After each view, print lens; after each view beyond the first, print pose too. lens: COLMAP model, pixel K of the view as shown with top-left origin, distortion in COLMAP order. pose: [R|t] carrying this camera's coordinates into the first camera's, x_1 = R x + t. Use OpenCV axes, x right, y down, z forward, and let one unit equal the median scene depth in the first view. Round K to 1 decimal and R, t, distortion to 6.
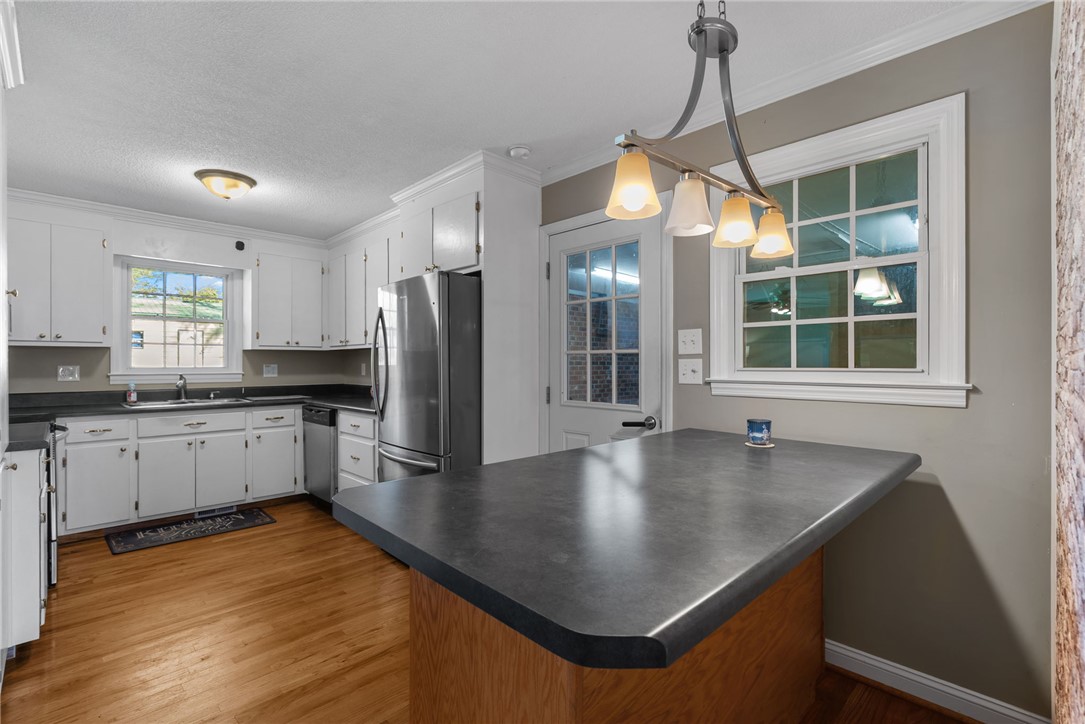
lens RADIAL K [[493.2, 0, 543.1], [0, 493.2, 363.6], [0, 0, 1]] dist [-0.003508, 0.000149]
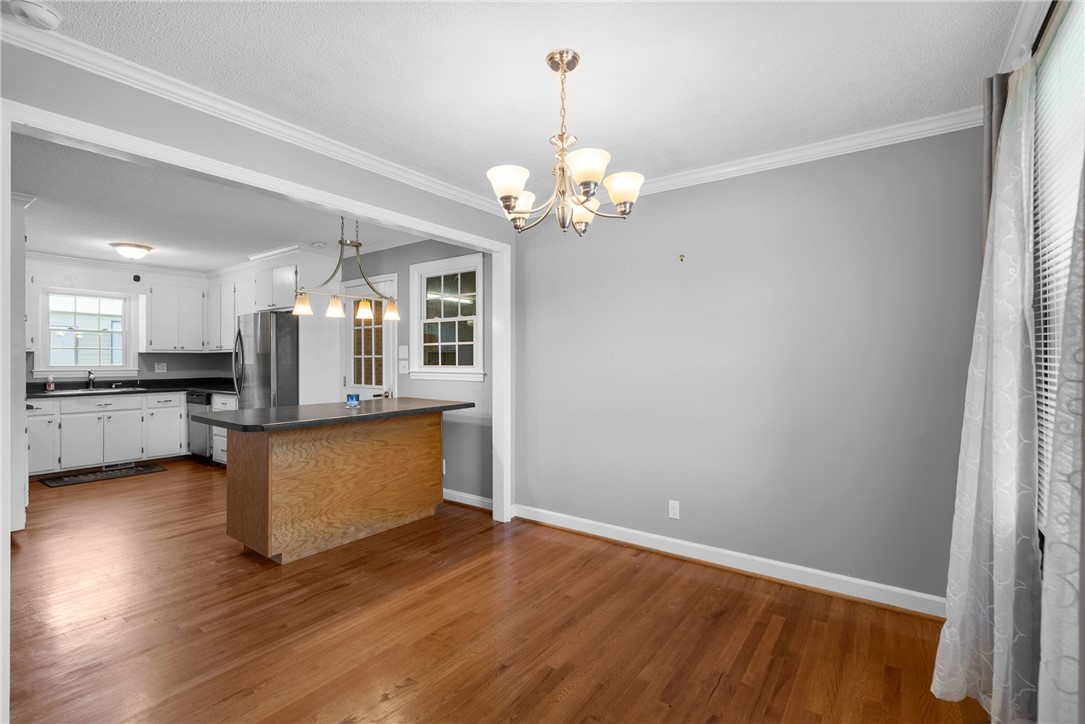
lens RADIAL K [[488.3, 0, 542.5], [0, 488.3, 362.0], [0, 0, 1]] dist [-0.000075, 0.000085]
pose [[0.986593, -0.000322, 0.163198, 0.328413], [-0.000035, 0.999998, 0.002187, -0.006179], [-0.163198, -0.002163, 0.986591, -0.618463]]
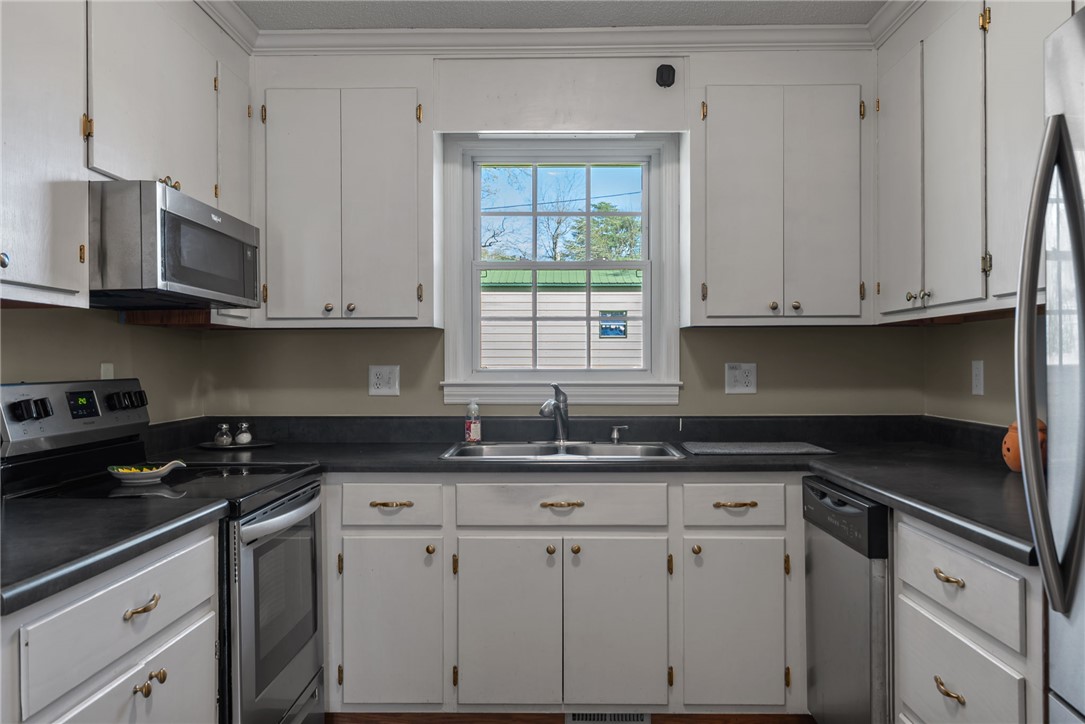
lens RADIAL K [[907.8, 0, 542.5], [0, 907.8, 362.0], [0, 0, 1]] dist [0.004677, -0.002954]
pose [[0.700617, -0.000223, -0.713538, -0.161308], [0.002041, 0.999996, 0.001691, -0.001052], [0.713535, -0.002642, 0.700615, 0.437830]]
